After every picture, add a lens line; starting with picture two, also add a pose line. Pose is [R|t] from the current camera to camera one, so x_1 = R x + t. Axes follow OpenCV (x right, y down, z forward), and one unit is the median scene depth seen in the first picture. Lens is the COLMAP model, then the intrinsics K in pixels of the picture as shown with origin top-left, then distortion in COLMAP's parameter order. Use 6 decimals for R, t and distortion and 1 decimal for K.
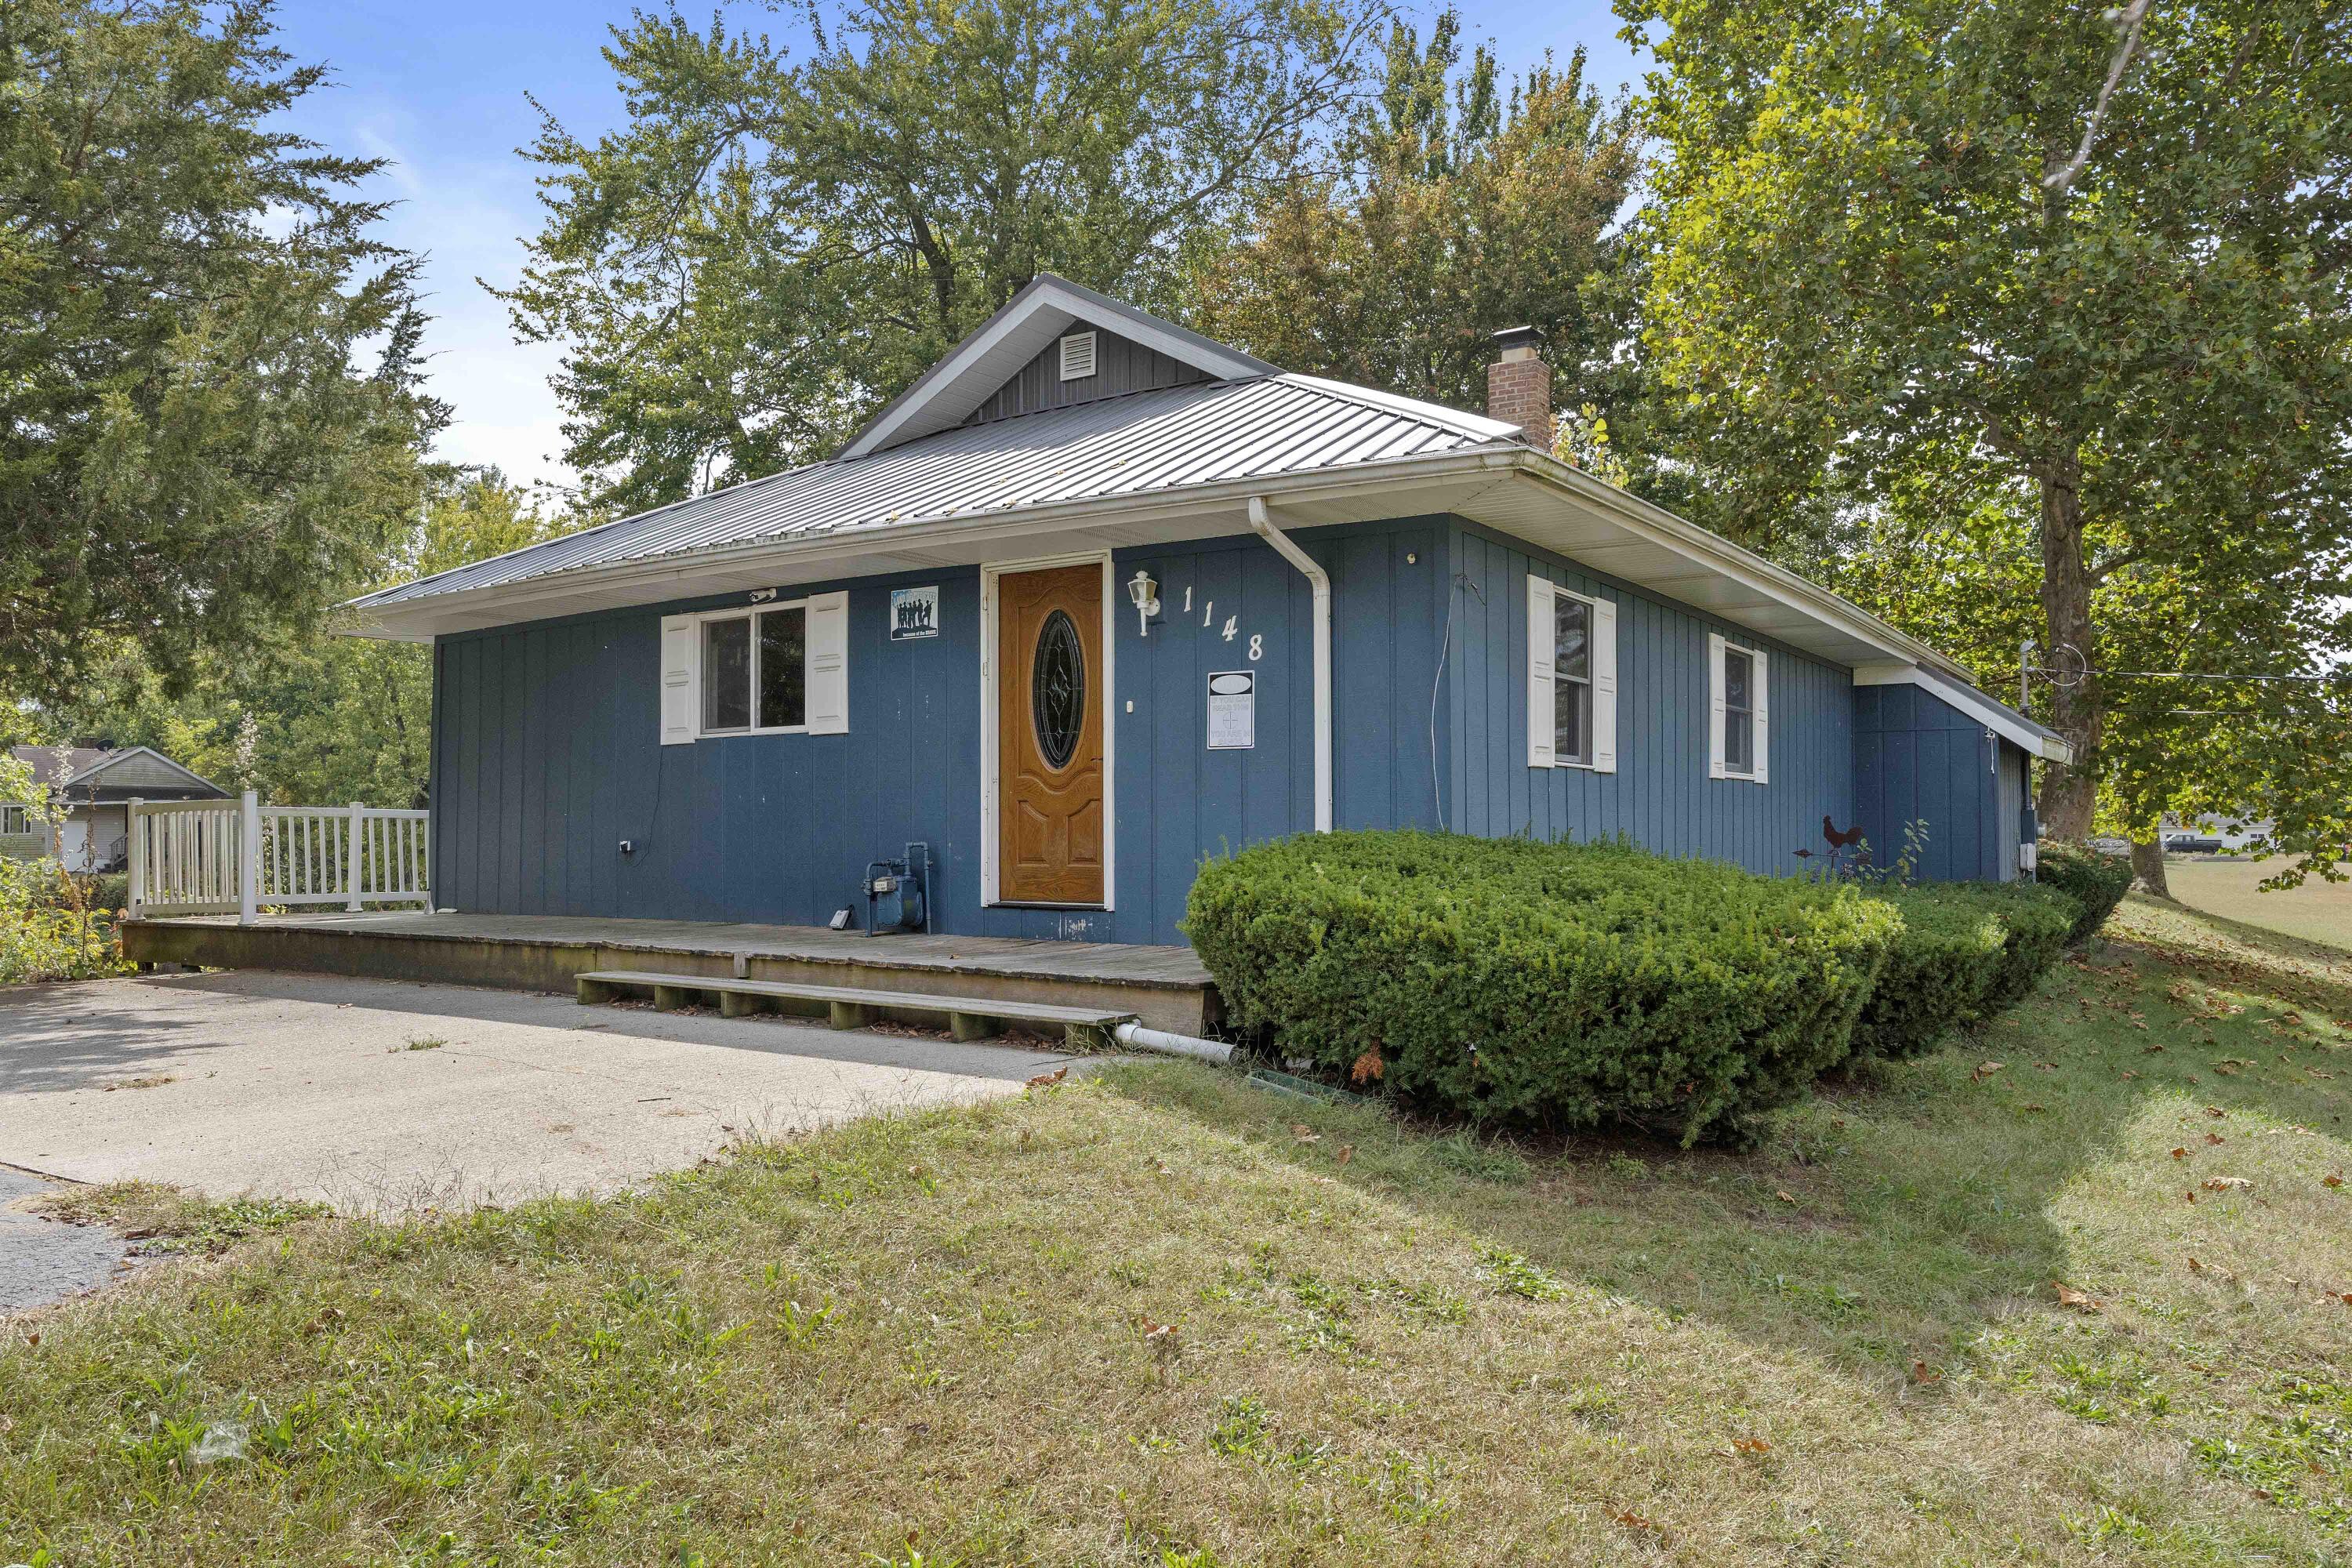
lens RADIAL K [[1684.1, 0, 1176.0], [0, 1684.1, 784.0], [0, 0, 1]] dist [0.001753, 0.000906]
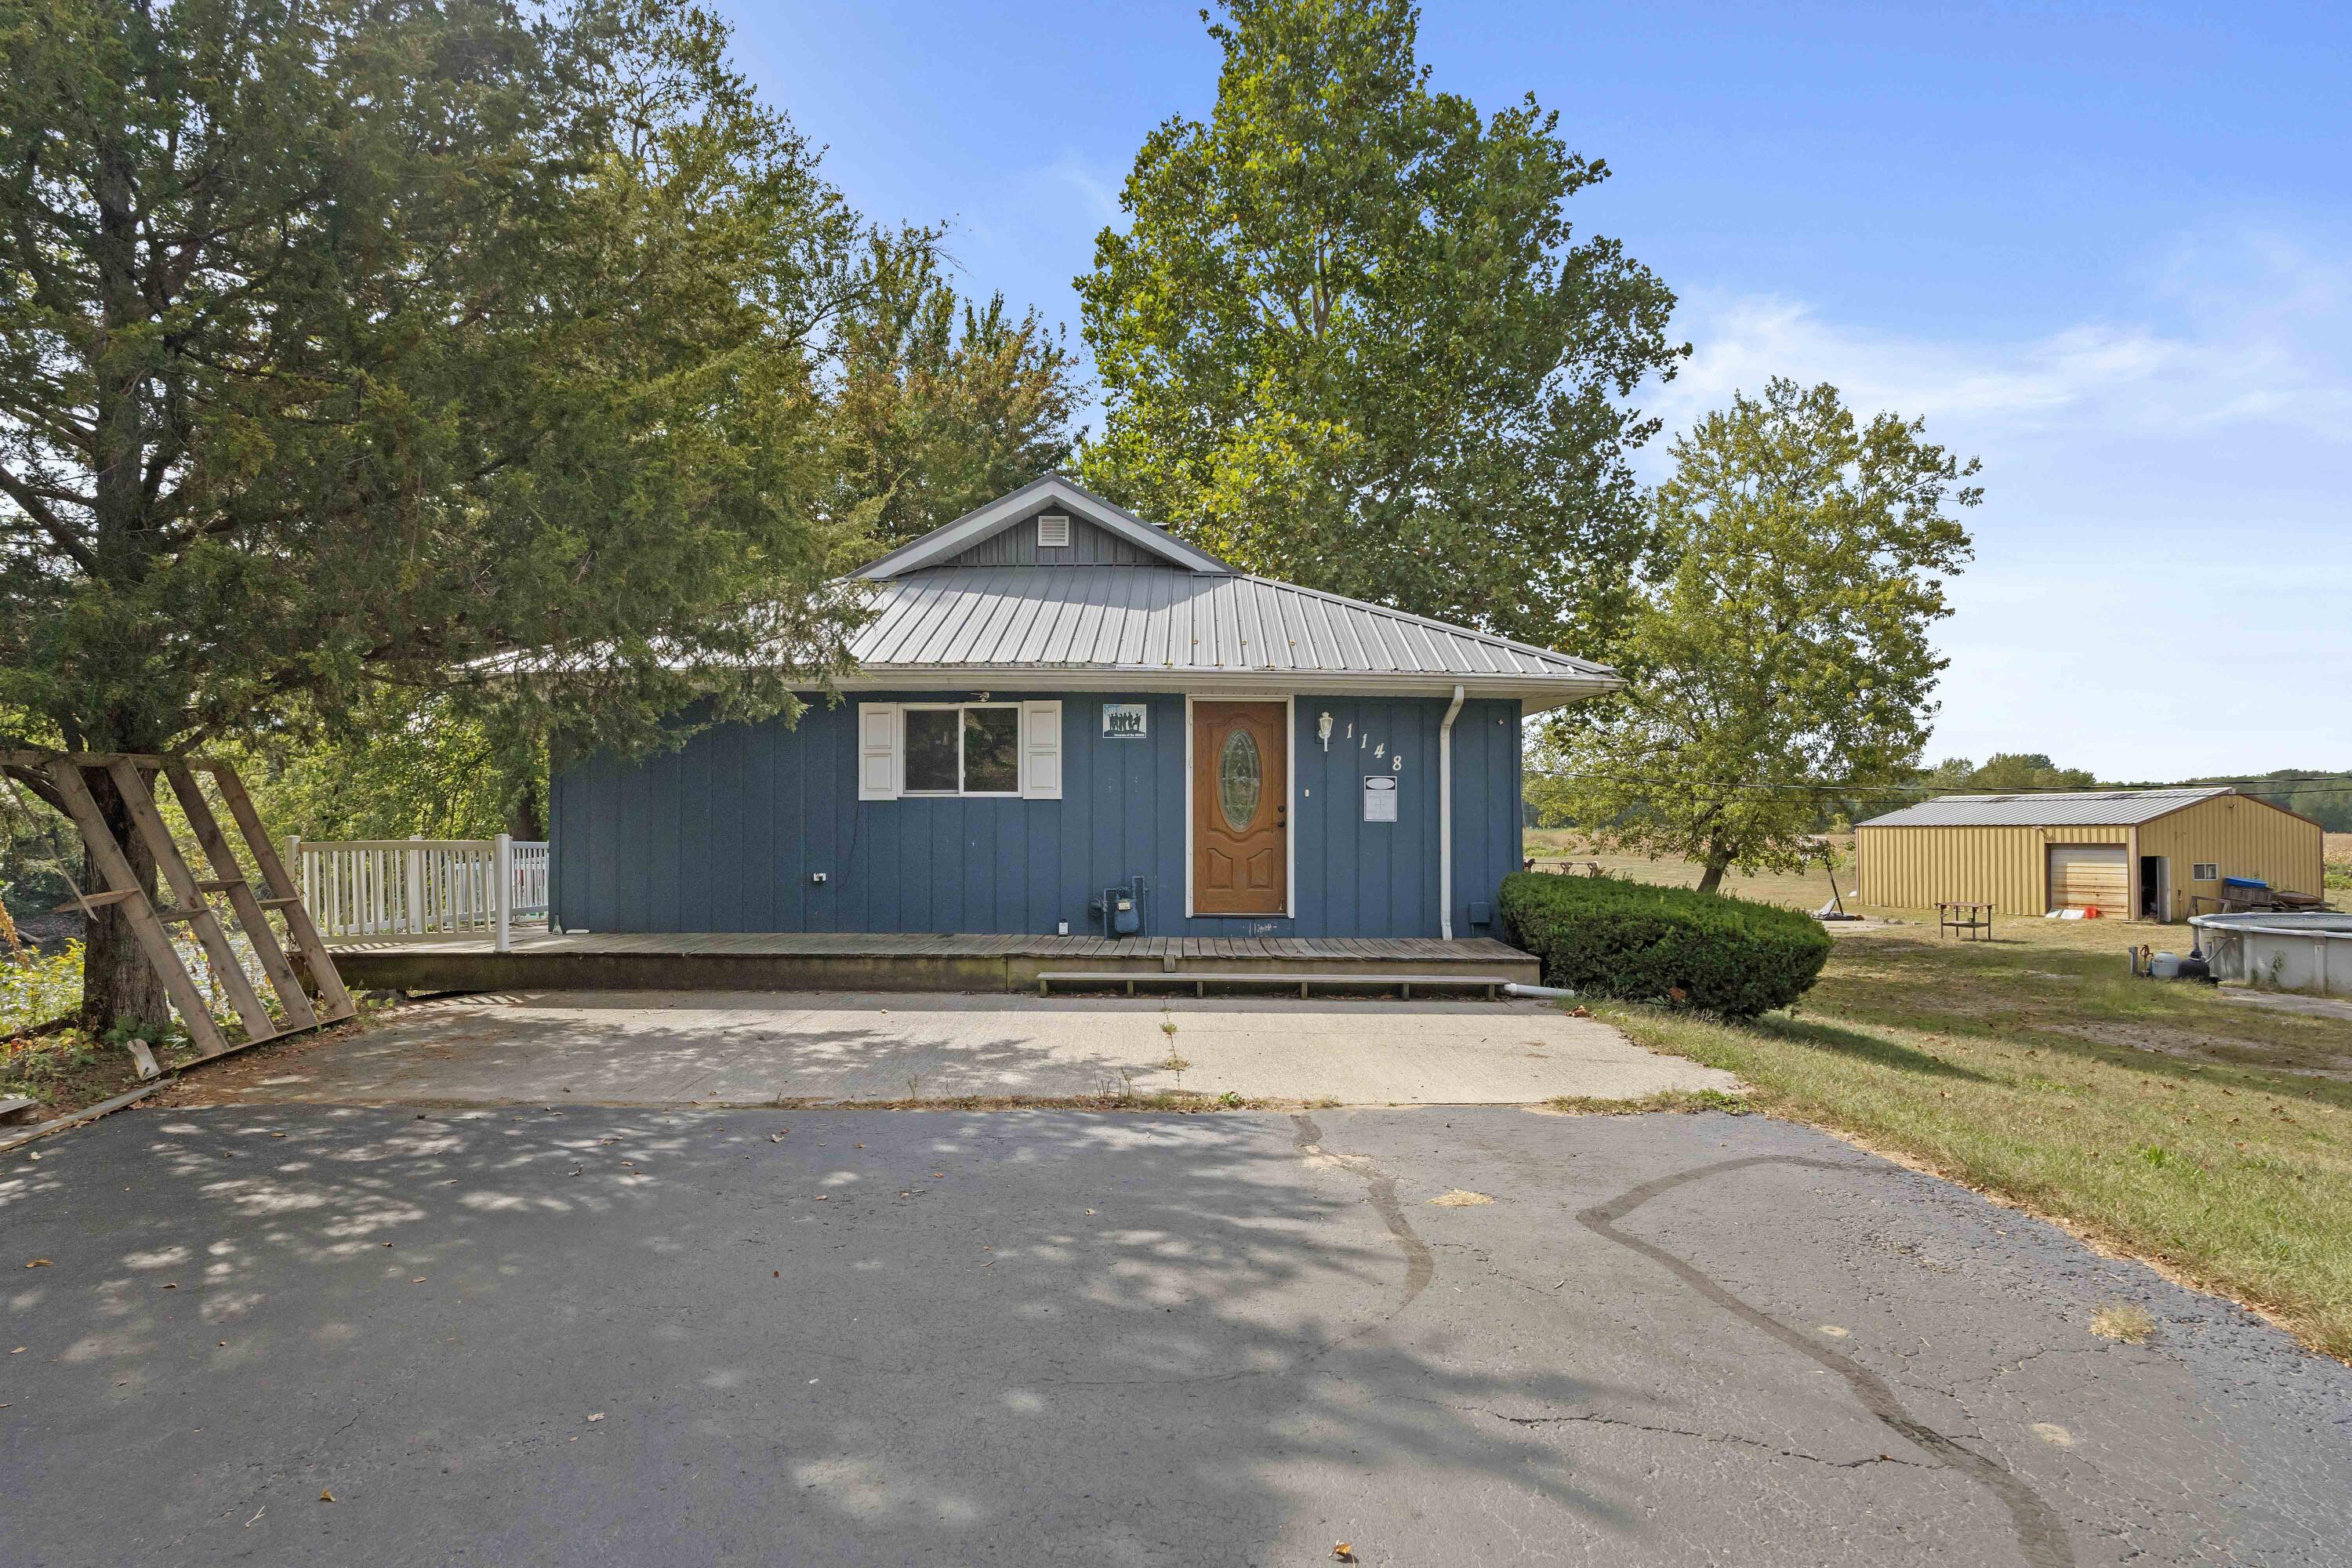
lens RADIAL K [[1291.0, 0, 1176.0], [0, 1291.0, 784.0], [0, 0, 1]] dist [-0.028799, 0.000482]
pose [[0.823719, 0.025053, 0.566445, -0.738532], [-0.022858, 0.999678, -0.010973, -0.033293], [-0.566538, -0.003909, 0.824026, 0.033741]]
